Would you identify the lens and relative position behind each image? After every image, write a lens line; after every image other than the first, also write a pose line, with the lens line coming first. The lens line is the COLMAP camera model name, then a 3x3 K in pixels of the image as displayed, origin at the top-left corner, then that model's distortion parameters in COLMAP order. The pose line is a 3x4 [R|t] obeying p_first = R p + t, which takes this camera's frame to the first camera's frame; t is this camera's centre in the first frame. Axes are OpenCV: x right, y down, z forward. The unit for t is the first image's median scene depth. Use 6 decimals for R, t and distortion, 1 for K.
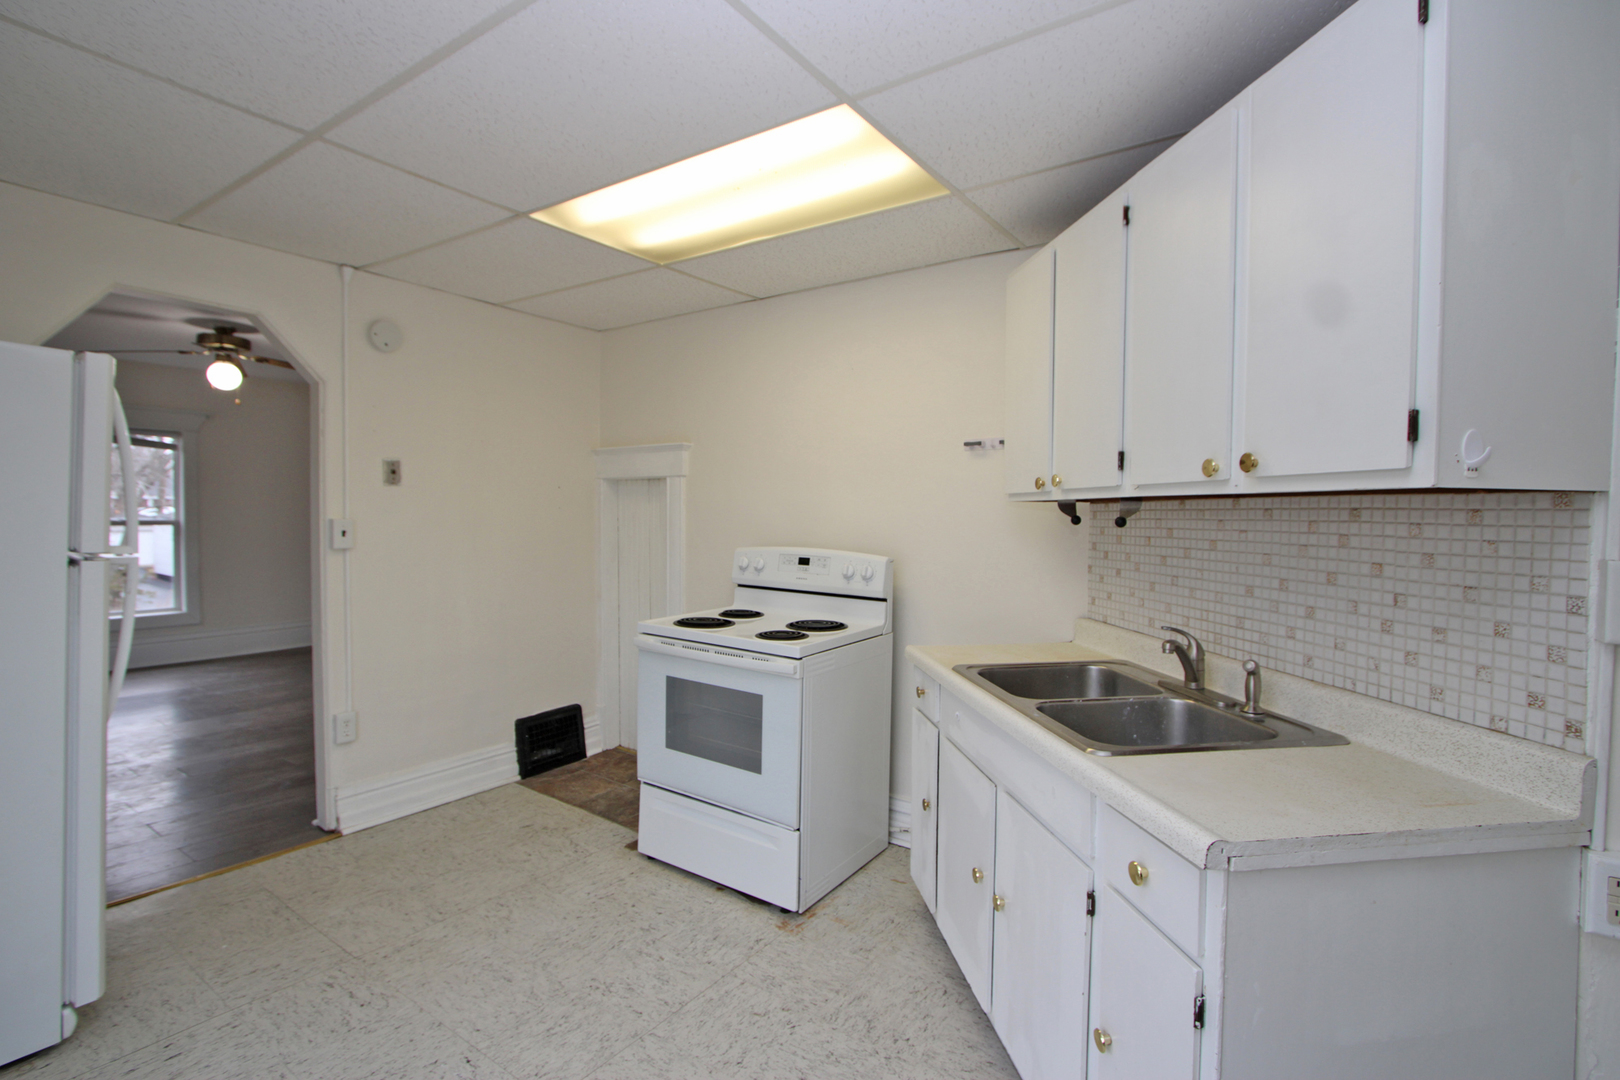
lens RADIAL K [[737.9, 0, 808.2], [0, 737.9, 536.1], [0, 0, 1]] dist [-0.021838, 0.004247]
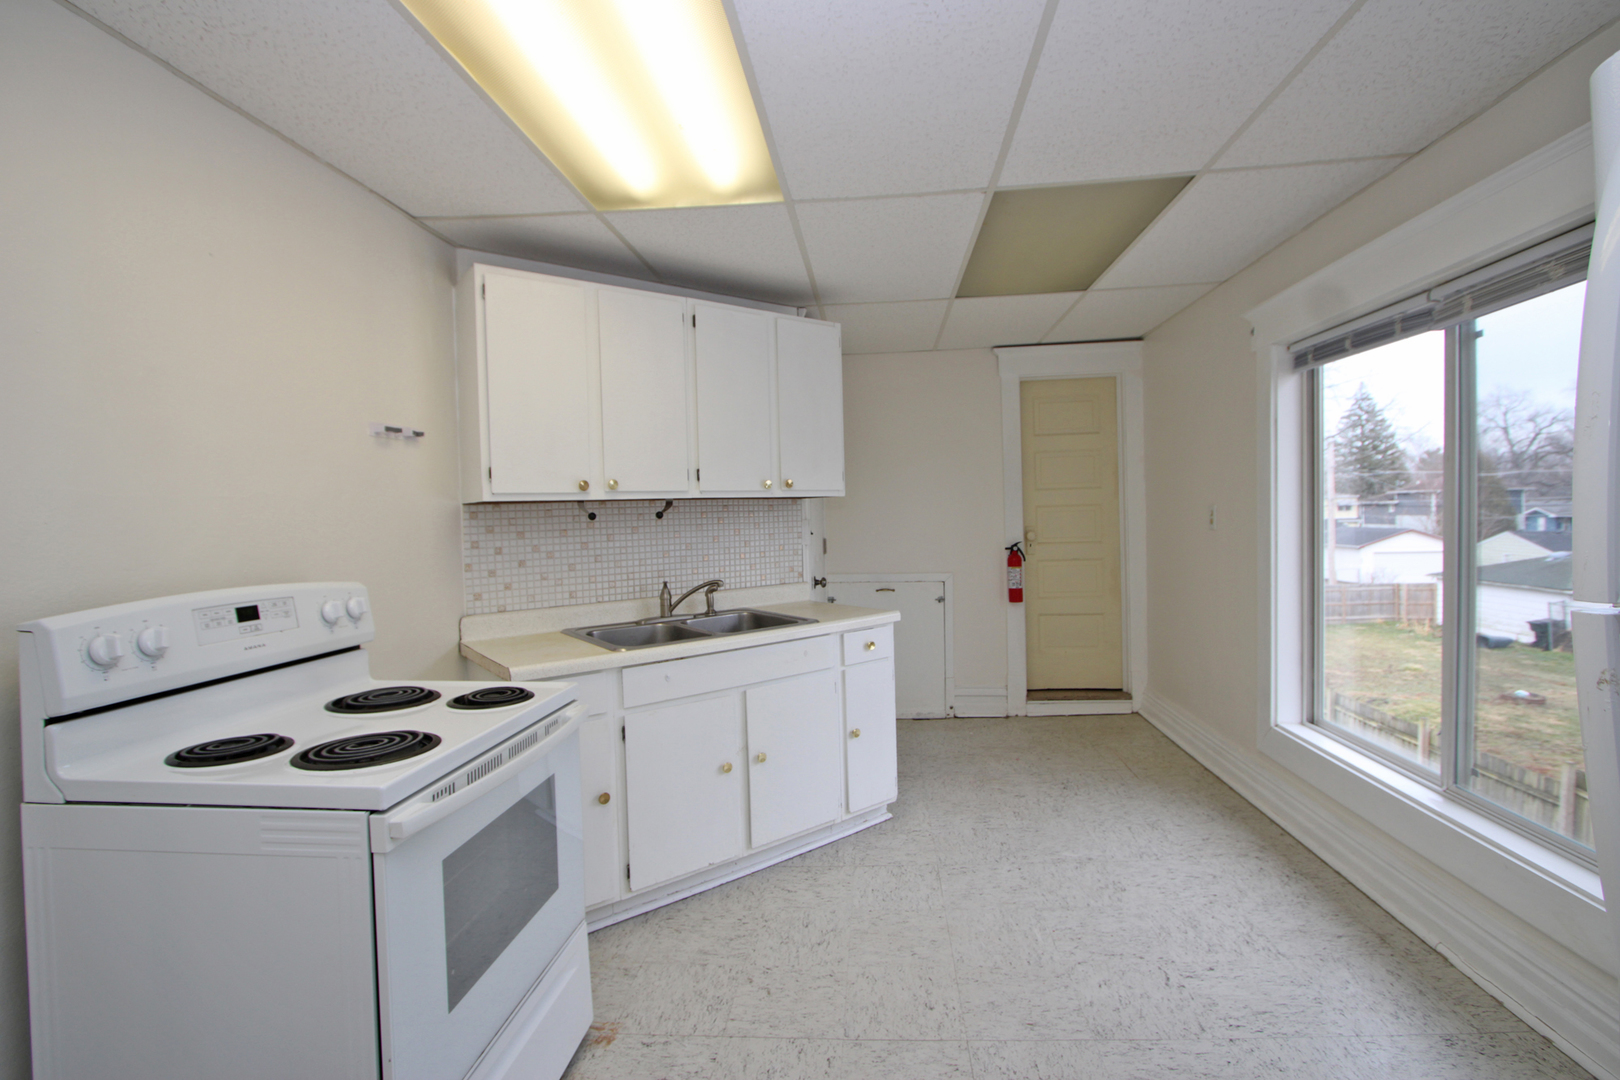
lens RADIAL K [[737.9, 0, 810.1], [0, 737.9, 532.3], [0, 0, 1]] dist [-0.021838, 0.004247]
pose [[-0.483563, -0.020147, 0.875078, -0.865375], [0.051221, 0.997371, 0.051266, -0.038266], [-0.873810, 0.069613, -0.481259, 1.225974]]
